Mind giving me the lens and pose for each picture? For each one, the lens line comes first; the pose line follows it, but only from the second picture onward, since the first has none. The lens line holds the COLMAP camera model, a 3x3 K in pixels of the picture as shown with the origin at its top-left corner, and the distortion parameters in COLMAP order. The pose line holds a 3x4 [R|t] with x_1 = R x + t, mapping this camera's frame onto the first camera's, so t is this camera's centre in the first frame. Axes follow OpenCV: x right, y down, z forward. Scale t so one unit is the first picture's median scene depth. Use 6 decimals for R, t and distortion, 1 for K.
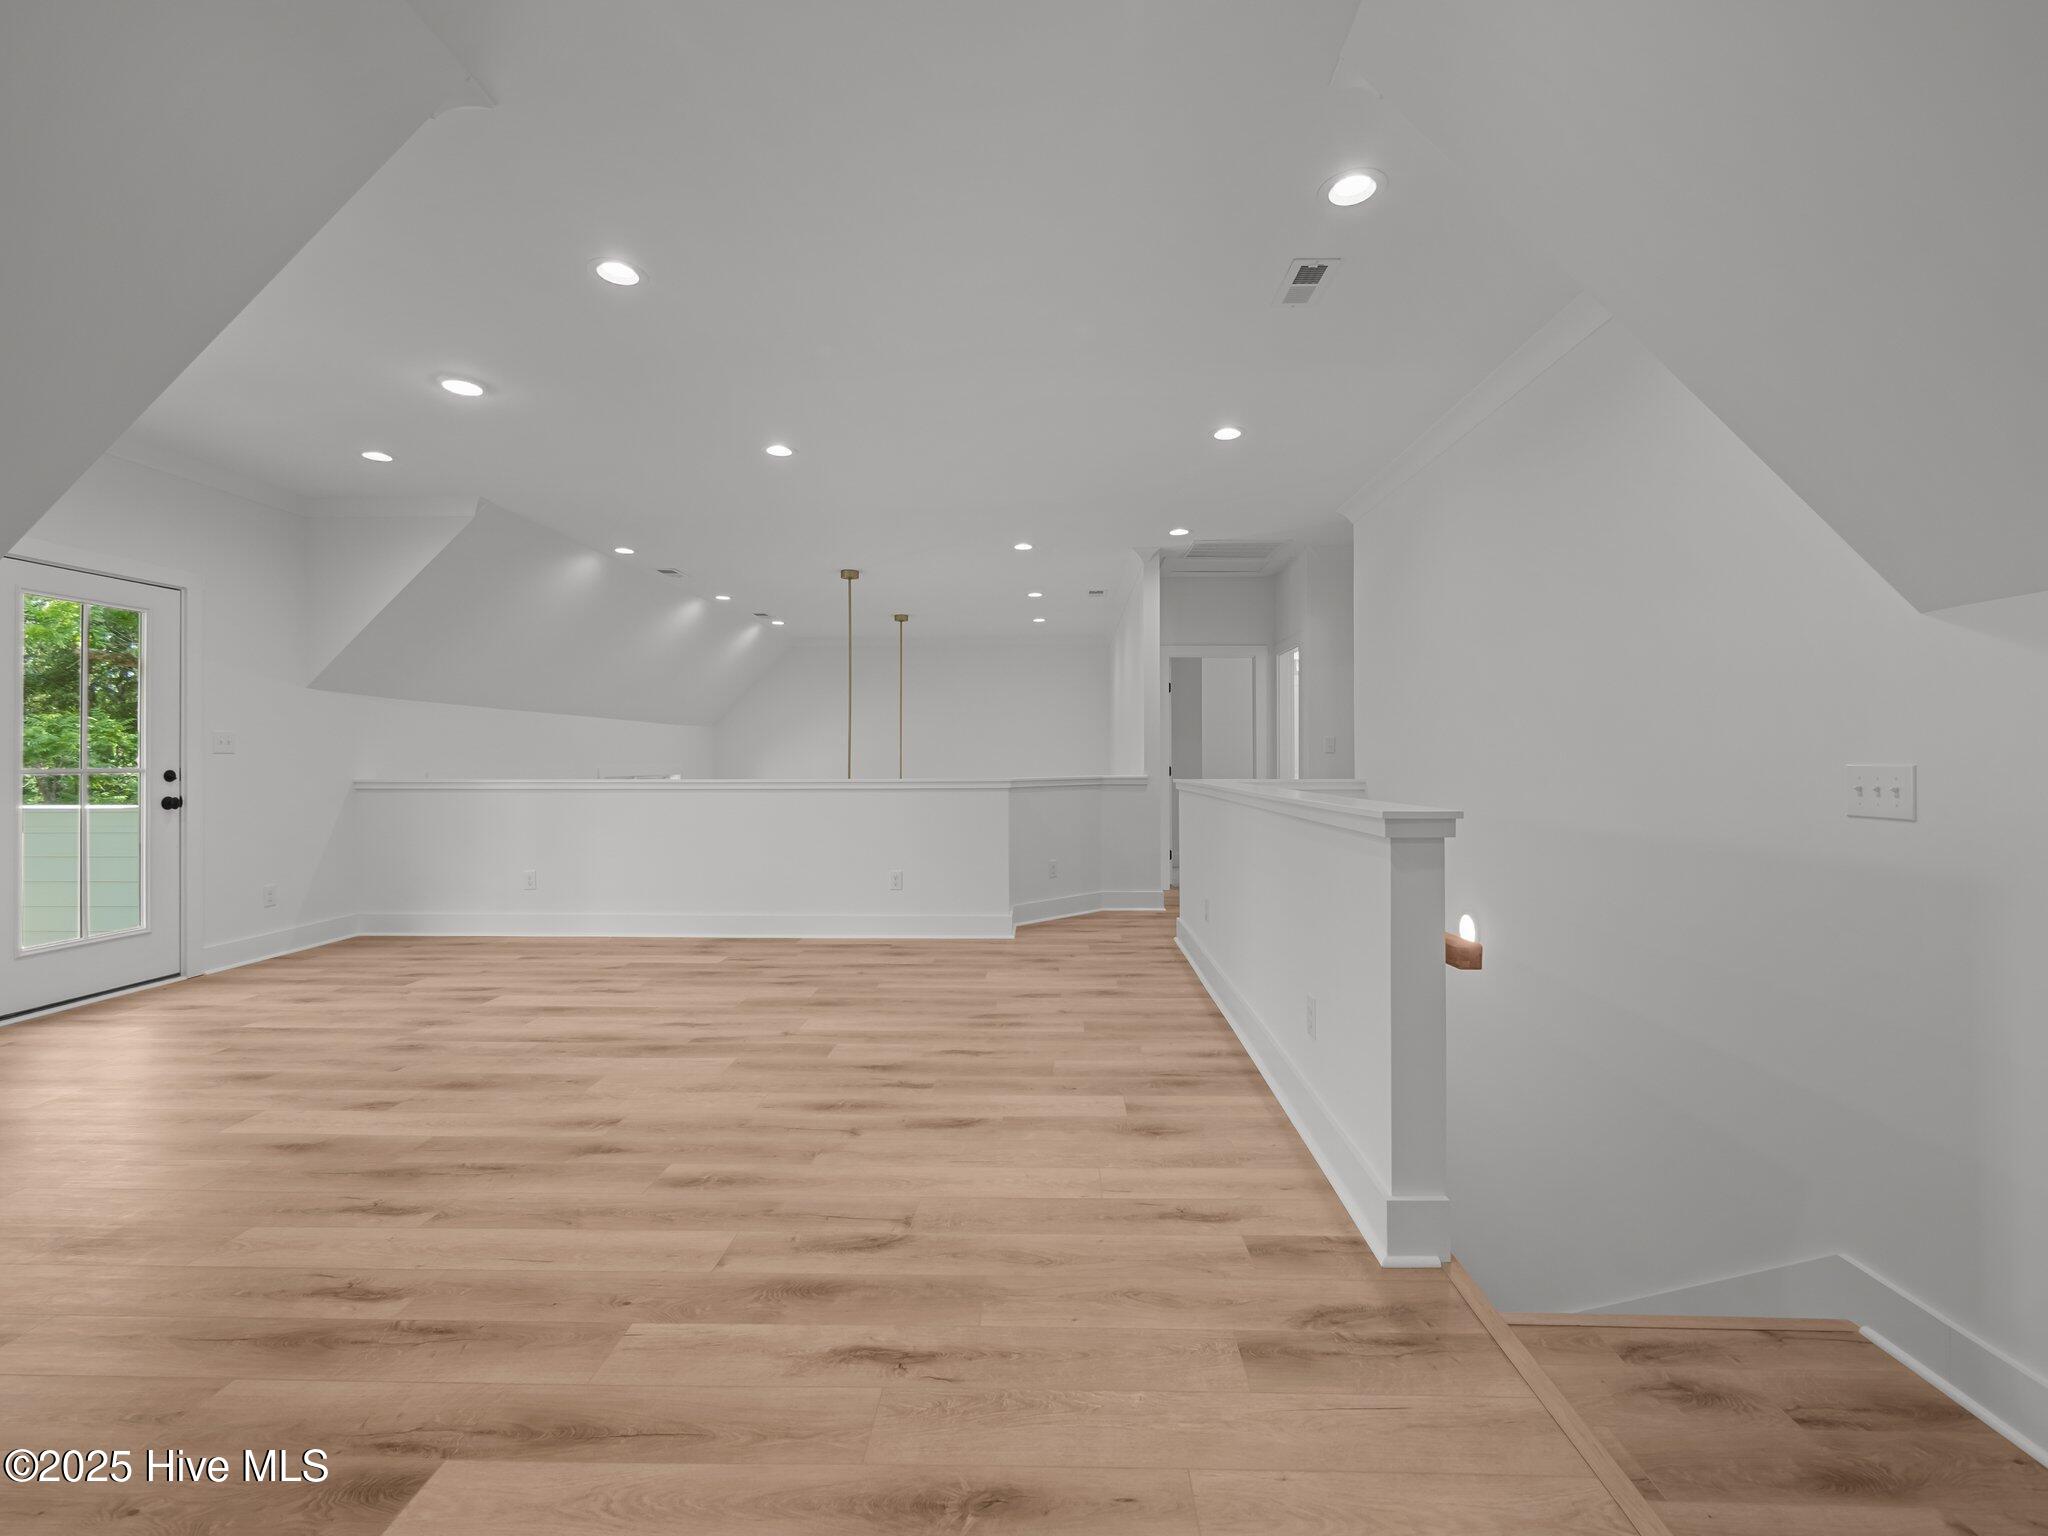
lens RADIAL K [[883.6, 0, 1027.8], [0, 883.6, 760.8], [0, 0, 1]] dist [-0.003328, 0.000189]
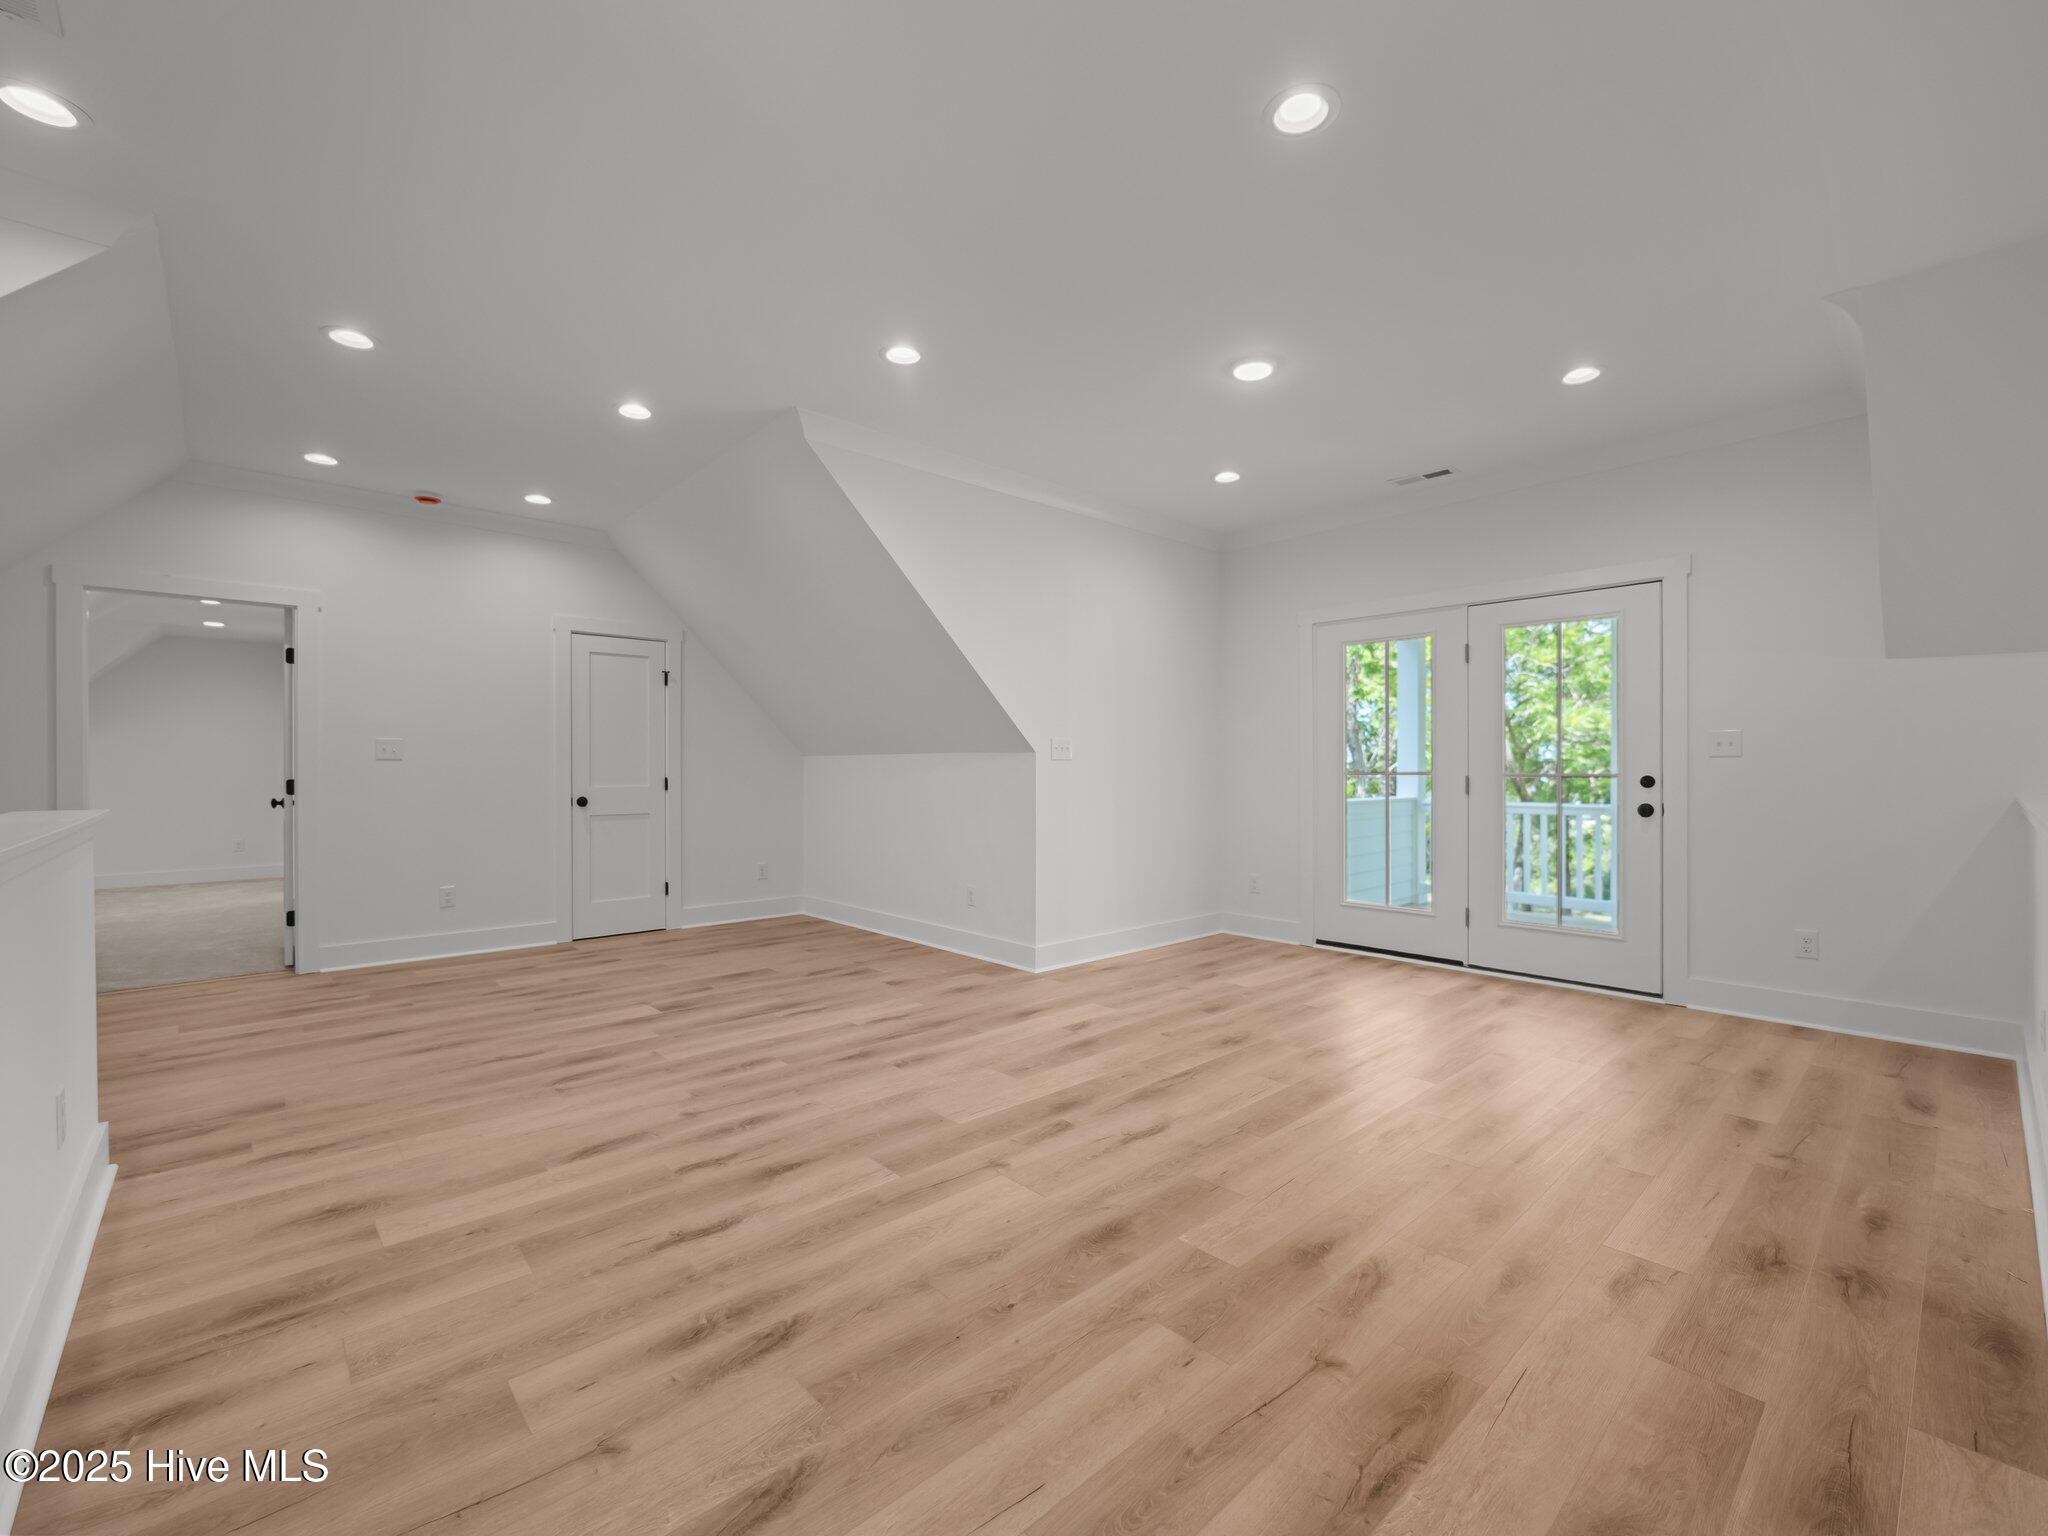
lens RADIAL K [[883.6, 0, 1036.7], [0, 883.6, 760.1], [0, 0, 1]] dist [-0.003328, 0.000189]
pose [[-0.712349, -0.002524, -0.701821, 0.227356], [0.001964, 0.999982, -0.005590, -0.001613], [0.701823, -0.005360, -0.712331, 1.839624]]
